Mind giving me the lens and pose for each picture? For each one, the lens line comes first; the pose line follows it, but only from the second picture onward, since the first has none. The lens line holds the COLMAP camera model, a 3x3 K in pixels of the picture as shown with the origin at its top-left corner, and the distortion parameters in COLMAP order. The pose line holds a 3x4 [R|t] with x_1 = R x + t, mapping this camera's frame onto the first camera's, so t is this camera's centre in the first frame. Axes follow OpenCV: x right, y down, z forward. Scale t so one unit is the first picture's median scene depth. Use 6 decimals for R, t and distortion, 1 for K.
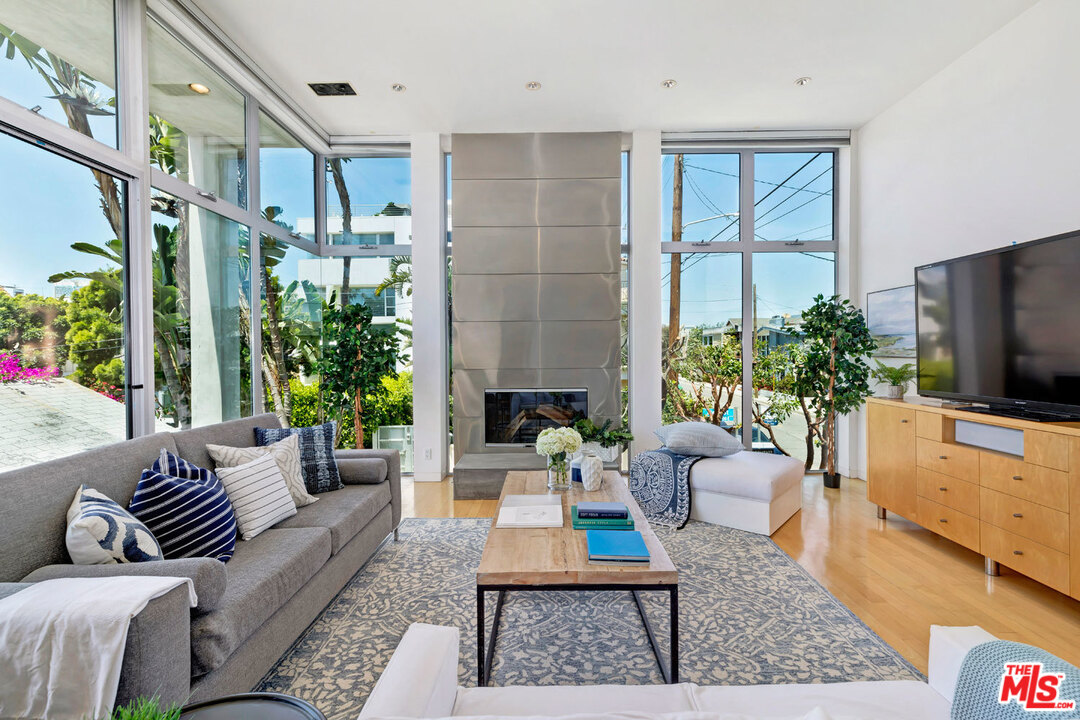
lens RADIAL K [[480.0, 0, 543.3], [0, 480.0, 357.0], [0, 0, 1]] dist [0.006054, 0.000322]
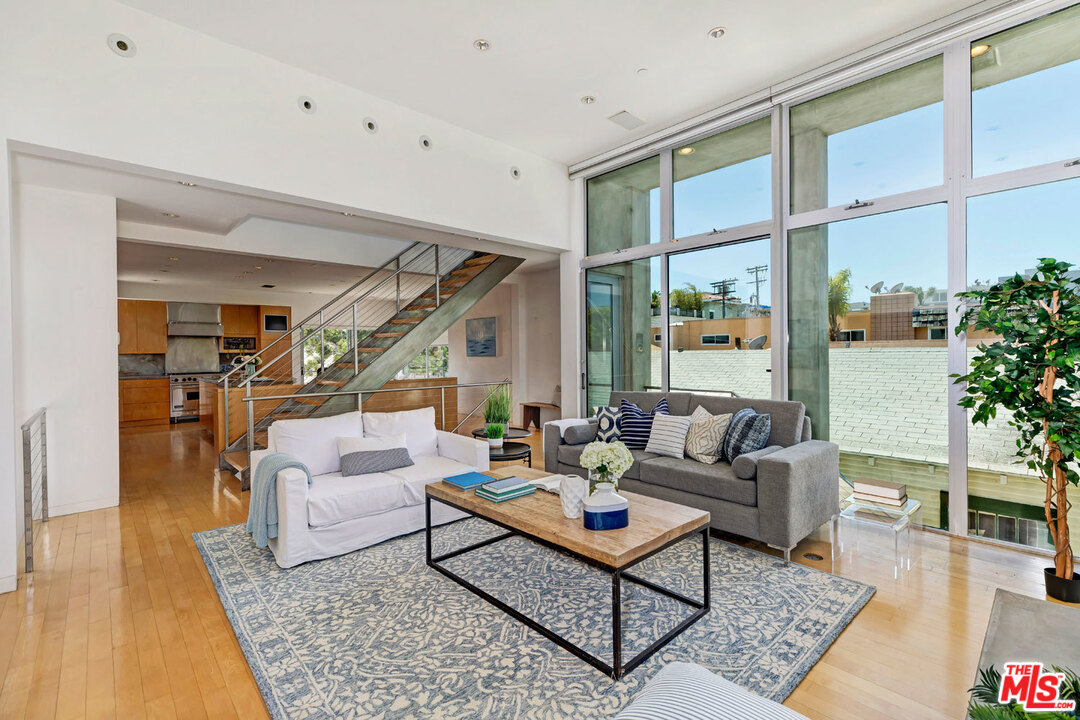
lens RADIAL K [[484.0, 0, 545.8], [0, 484.0, 356.6], [0, 0, 1]] dist [0.001438, 0.000233]
pose [[-0.721597, 0.019406, -0.692042, 0.549980], [0.007054, 0.999761, 0.020679, -0.014984], [0.692278, 0.010040, -0.721561, 1.212652]]
